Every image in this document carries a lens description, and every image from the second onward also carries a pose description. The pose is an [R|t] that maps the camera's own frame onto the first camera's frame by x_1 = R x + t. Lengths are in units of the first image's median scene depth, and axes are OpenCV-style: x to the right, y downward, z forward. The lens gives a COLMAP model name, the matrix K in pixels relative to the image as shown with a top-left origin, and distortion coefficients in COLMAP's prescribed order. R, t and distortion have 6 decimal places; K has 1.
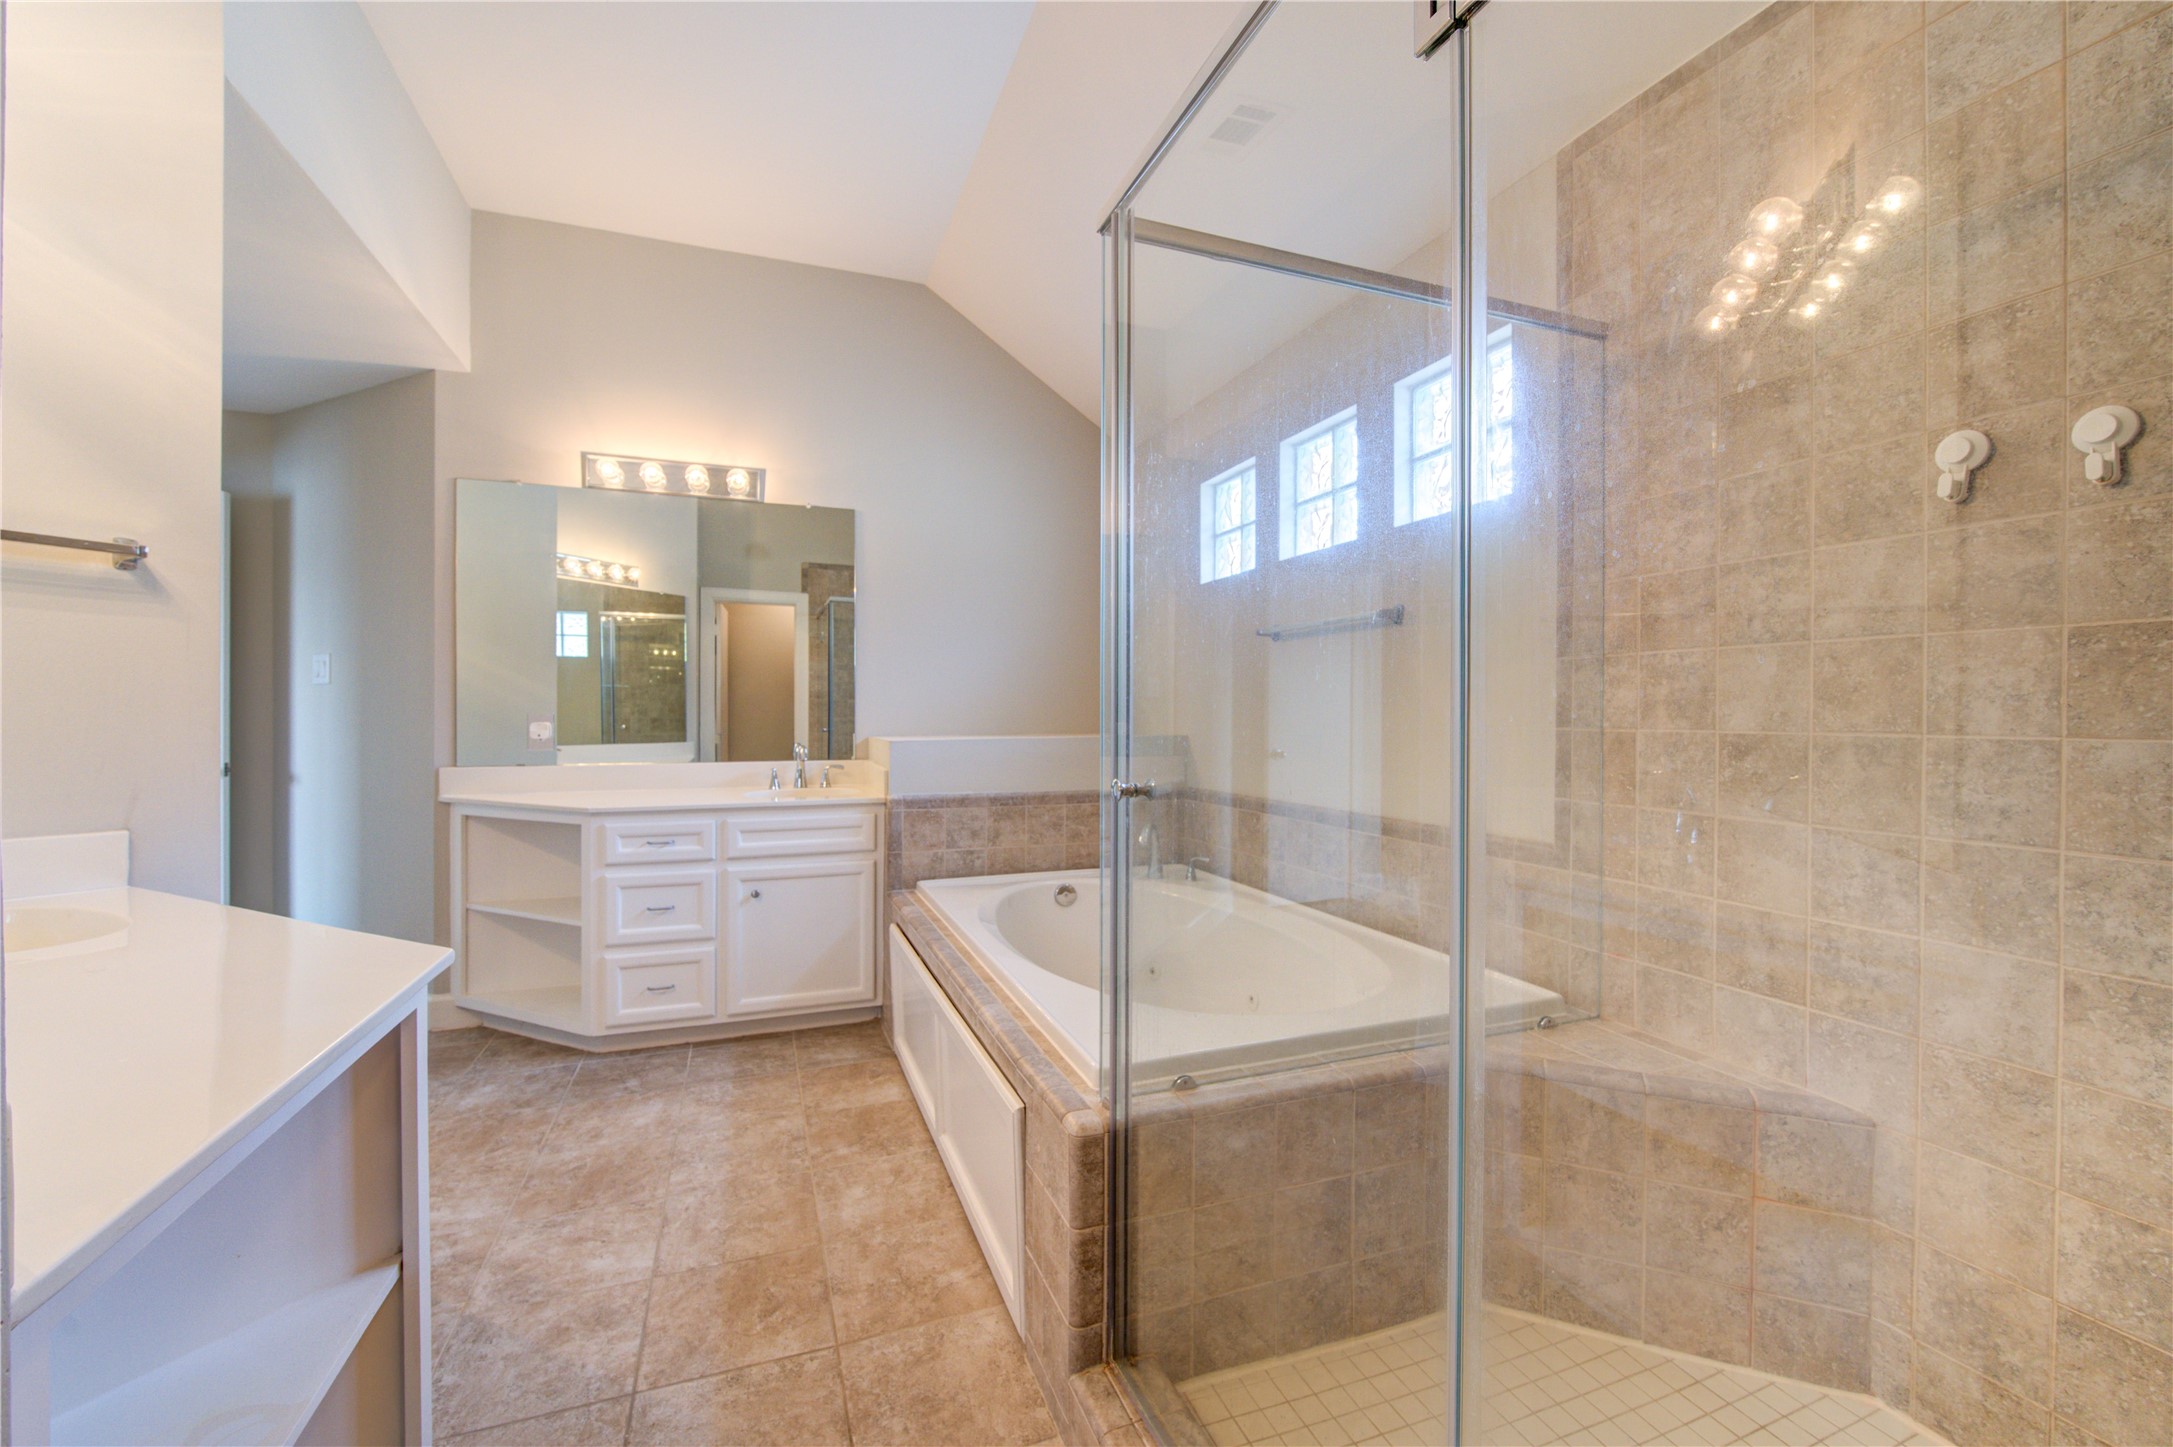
lens RADIAL K [[907.9, 0, 1131.5], [0, 907.9, 714.6], [0, 0, 1]] dist [-0.002389, -0.006493]
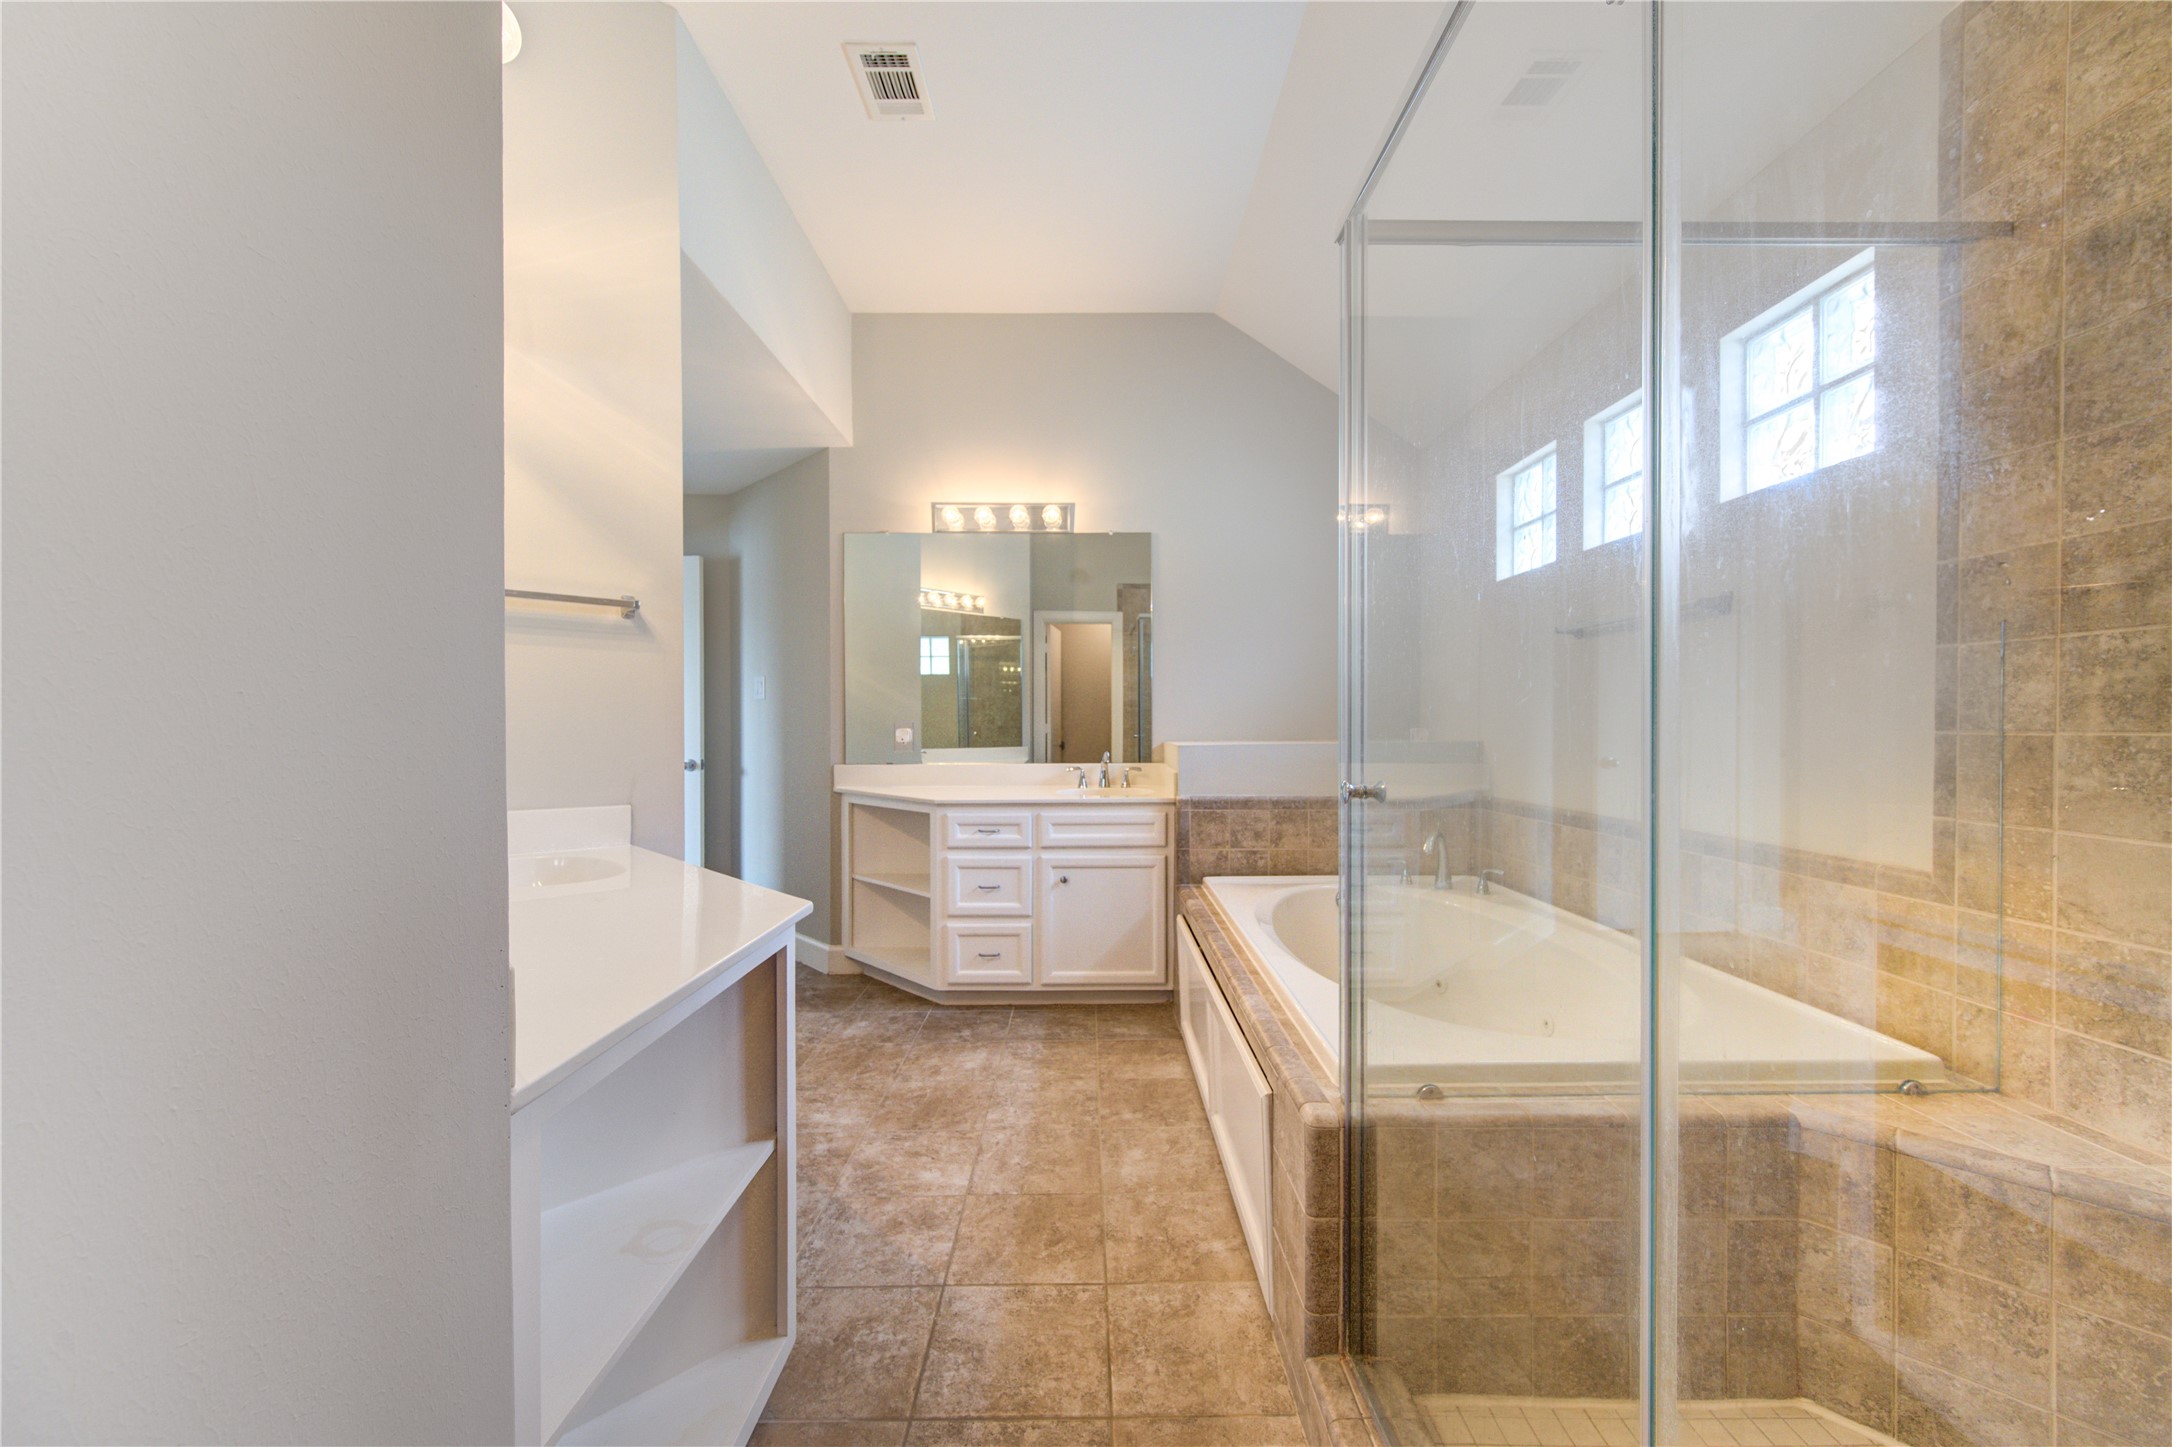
lens RADIAL K [[886.1, 0, 1112.3], [0, 886.1, 724.8], [0, 0, 1]] dist [0.001232, -0.000263]
pose [[0.932718, -0.003419, -0.360591, 0.067681], [0.004307, 0.999989, 0.001660, 0.004533], [0.360582, -0.003102, 0.932722, -0.013990]]
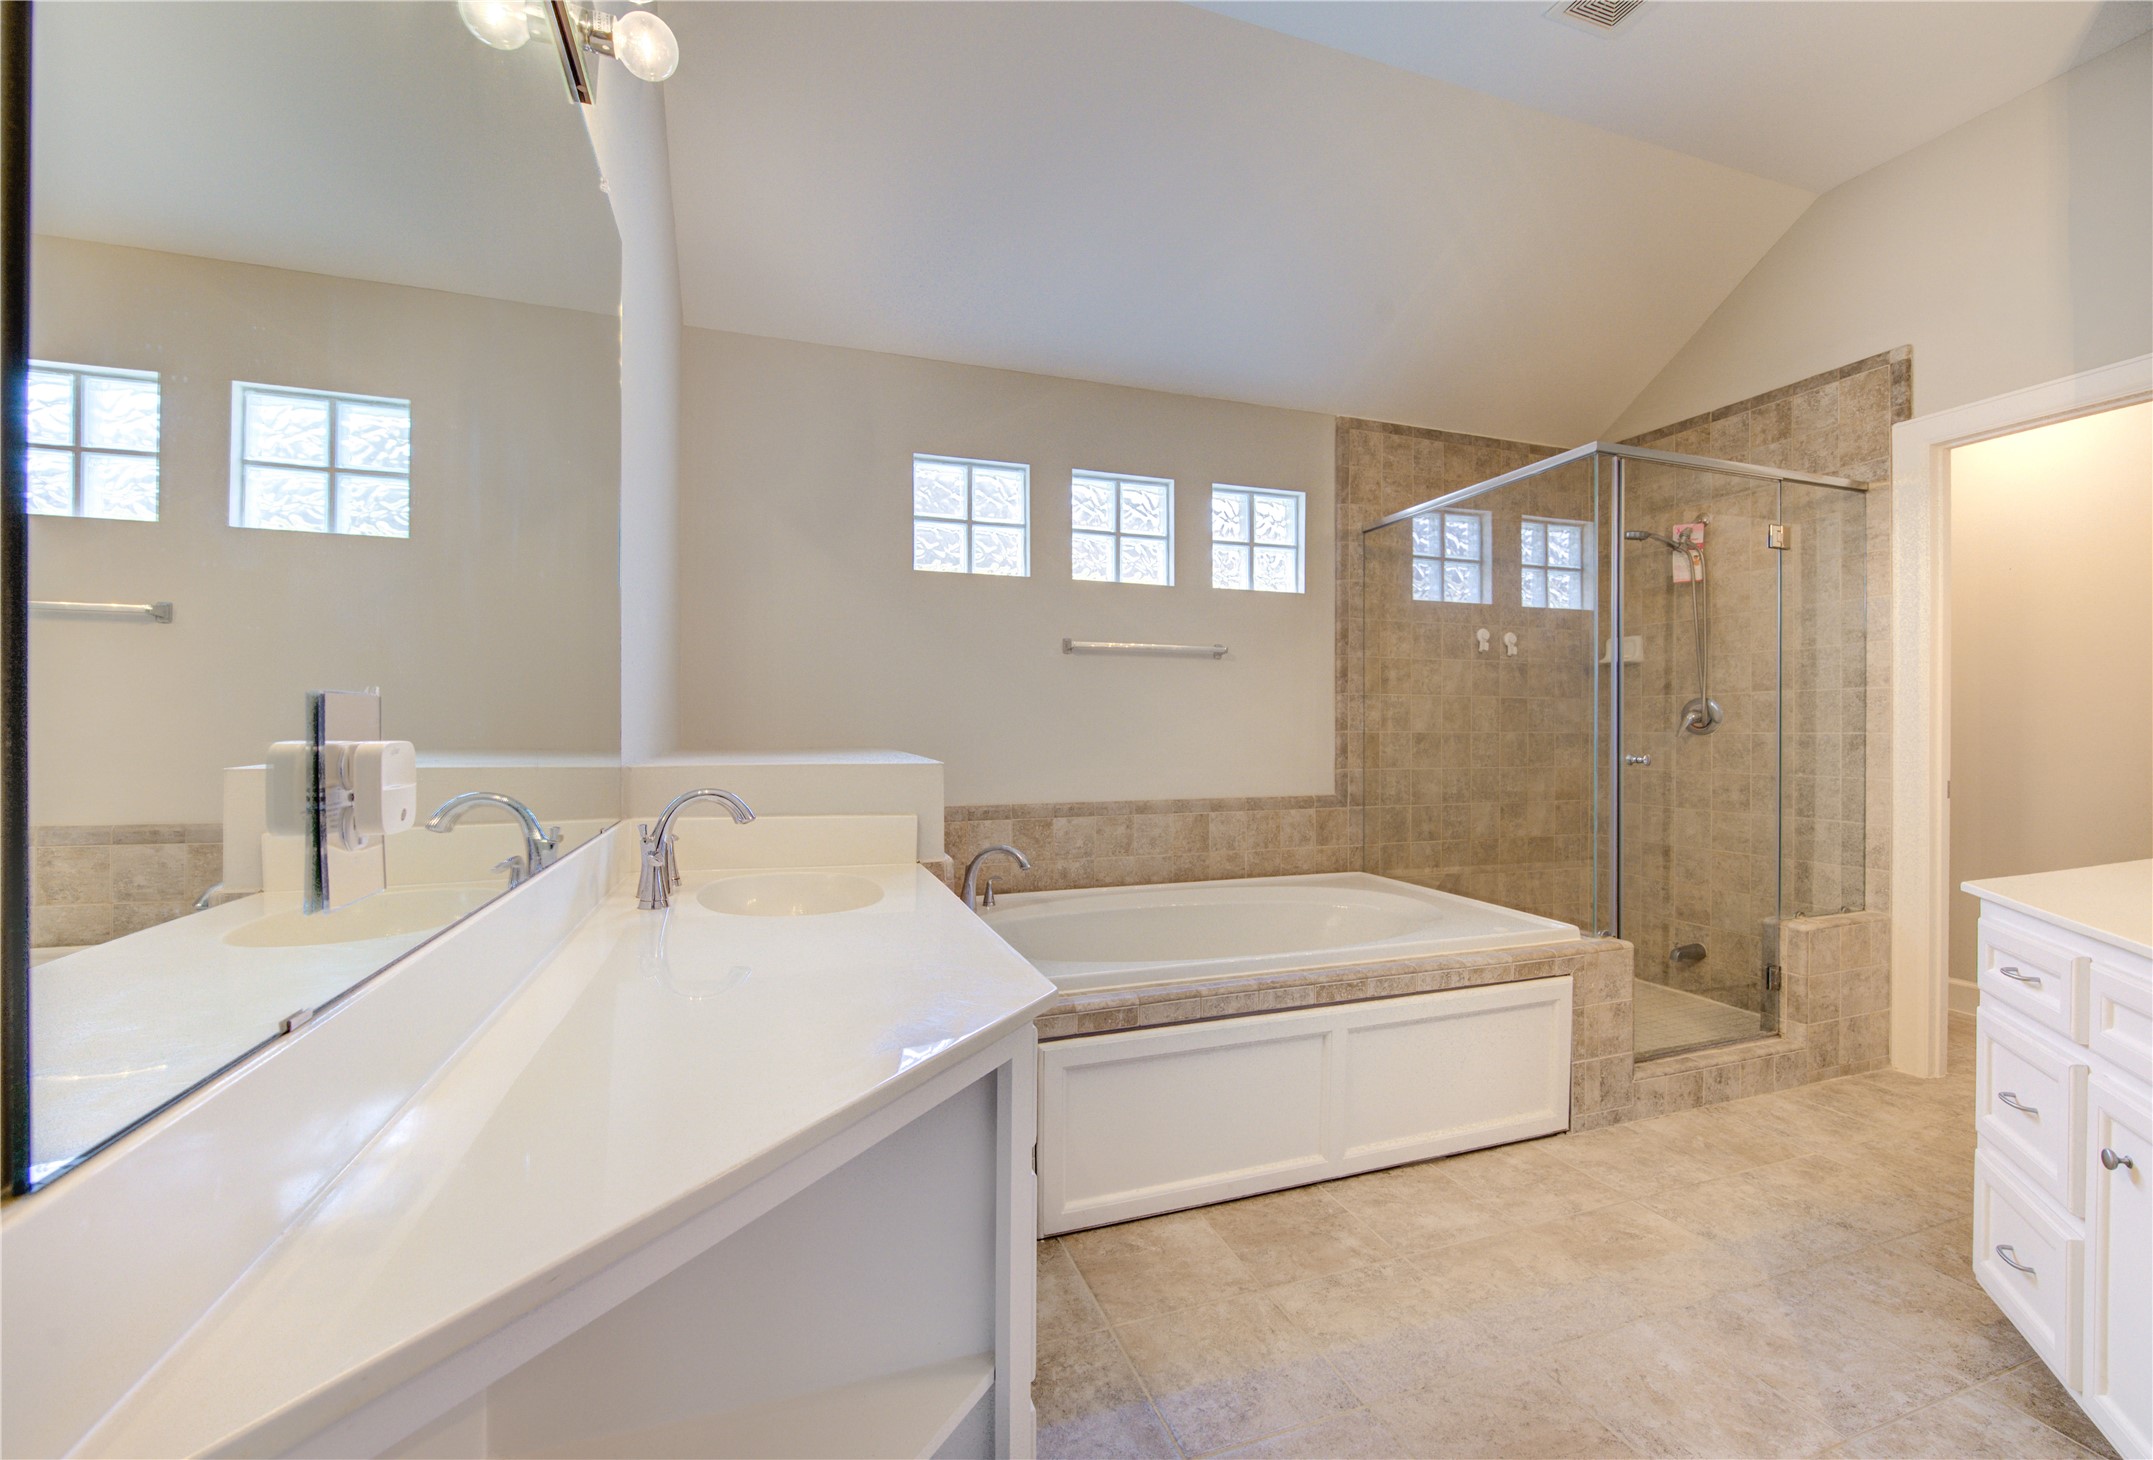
lens RADIAL K [[905.9, 0, 1076.5], [0, 905.9, 730.0], [0, 0, 1]] dist [-0.010384, -0.000107]
pose [[0.045076, -0.004697, 0.998973, -1.445321], [-0.003003, 0.999984, 0.004837, 0.004712], [-0.998979, -0.003218, 0.045061, 1.514272]]
